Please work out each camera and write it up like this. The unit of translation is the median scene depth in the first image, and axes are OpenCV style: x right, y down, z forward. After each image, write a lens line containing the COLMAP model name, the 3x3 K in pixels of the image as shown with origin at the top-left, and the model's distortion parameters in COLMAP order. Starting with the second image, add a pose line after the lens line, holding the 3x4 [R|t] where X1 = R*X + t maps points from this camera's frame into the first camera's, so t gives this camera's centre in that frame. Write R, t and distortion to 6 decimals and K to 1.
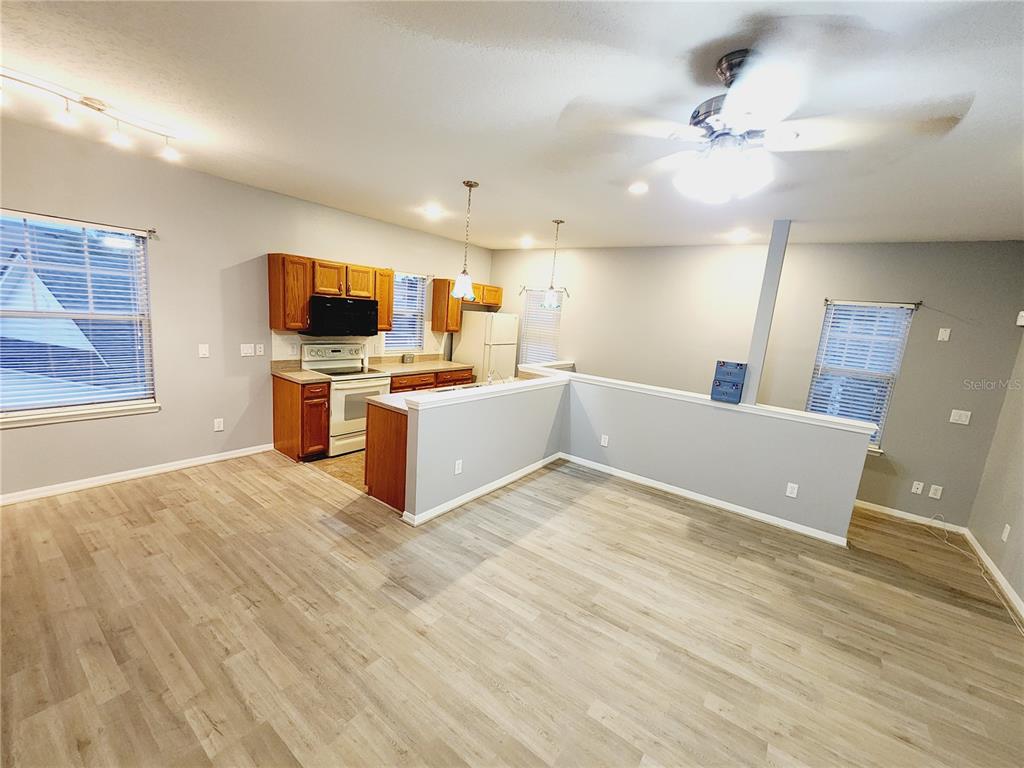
lens RADIAL K [[422.9, 0, 511.1], [0, 422.9, 385.6], [0, 0, 1]] dist [-0.001217, 0.002897]
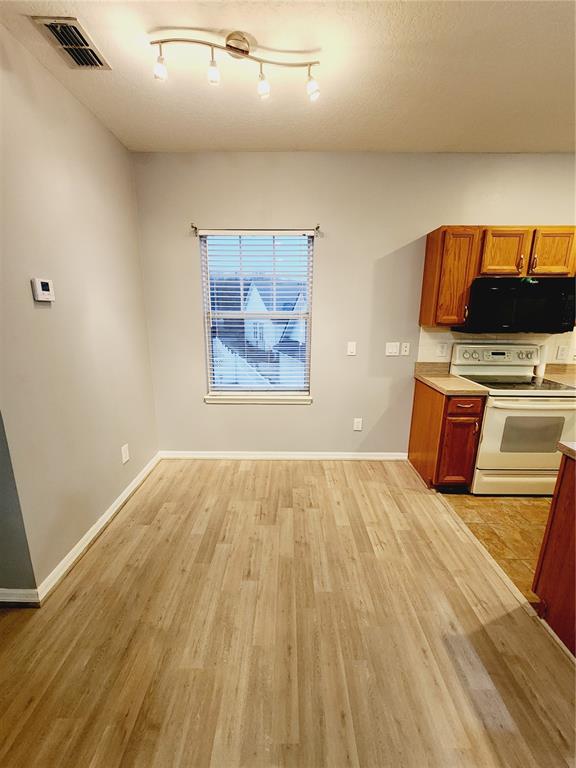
lens RADIAL K [[316.8, 0, 286.7], [0, 316.8, 383.4], [0, 0, 1]] dist [0.000218, 0.000338]
pose [[0.587346, 0.110056, -0.801818, -0.215424], [-0.098103, 0.993087, 0.064447, -0.034521], [0.803368, 0.040808, 0.594083, 0.441689]]
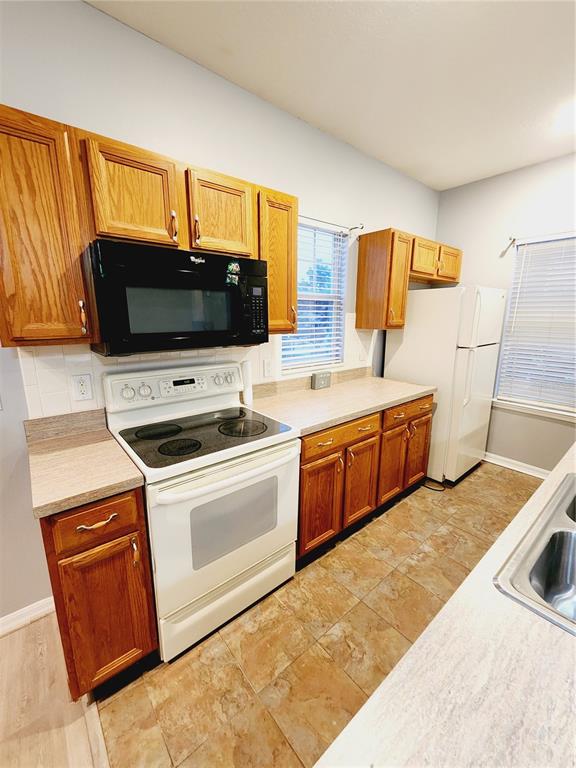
lens RADIAL K [[316.8, 0, 286.7], [0, 316.8, 383.4], [0, 0, 1]] dist [0.000218, 0.000338]
pose [[0.968884, -0.026508, -0.246091, -0.268927], [0.033046, 0.999201, 0.022475, -0.103589], [0.245299, -0.029908, 0.968986, 0.847064]]
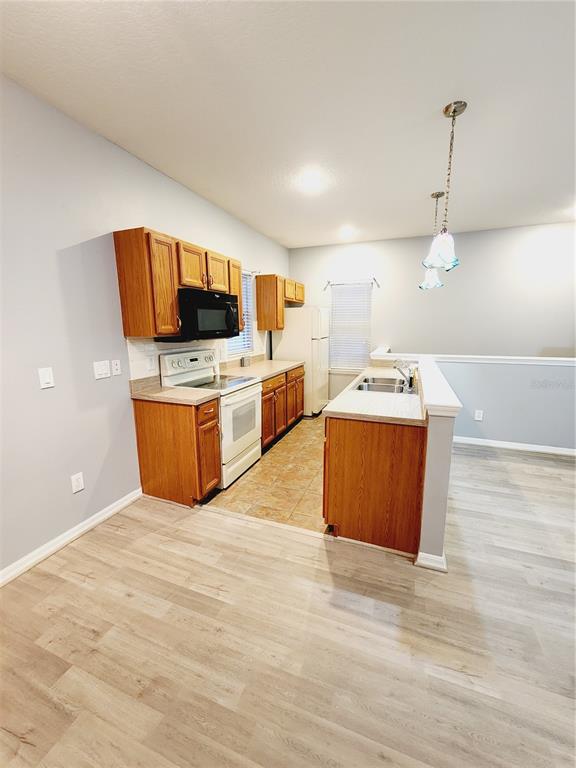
lens RADIAL K [[316.8, 0, 286.7], [0, 316.8, 383.4], [0, 0, 1]] dist [0.000218, 0.000338]
pose [[0.961129, -0.134574, 0.241081, -0.484739], [0.129670, 0.990897, 0.036168, -0.042828], [-0.243754, -0.003501, 0.969831, 0.435236]]
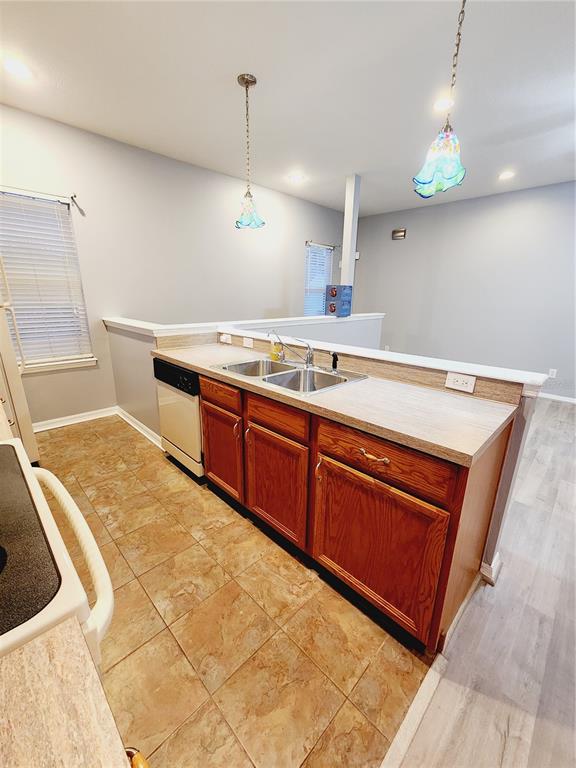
lens RADIAL K [[316.8, 0, 286.7], [0, 316.8, 383.4], [0, 0, 1]] dist [0.000218, 0.000338]
pose [[0.151511, -0.345790, 0.925999, -0.526046], [0.170911, 0.931868, 0.320017, -0.116386], [-0.973568, 0.109777, 0.200288, 0.984240]]
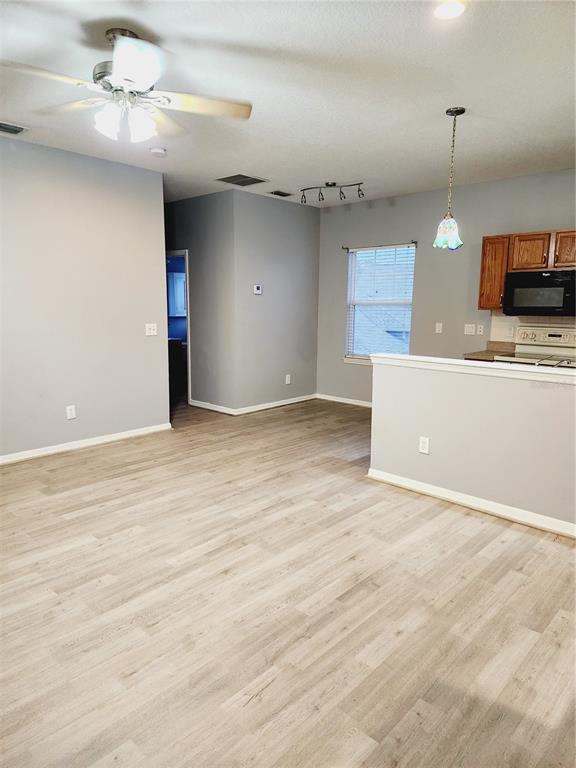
lens RADIAL K [[509.2, 0, 288.0], [0, 509.2, 384.0], [0, 0, 1]] dist [0.049550, -0.002301]
pose [[-0.115171, 0.072604, -0.990689, 0.842179], [-0.193828, 0.976512, 0.094098, 0.024397], [0.974252, 0.202861, -0.098393, 0.733500]]
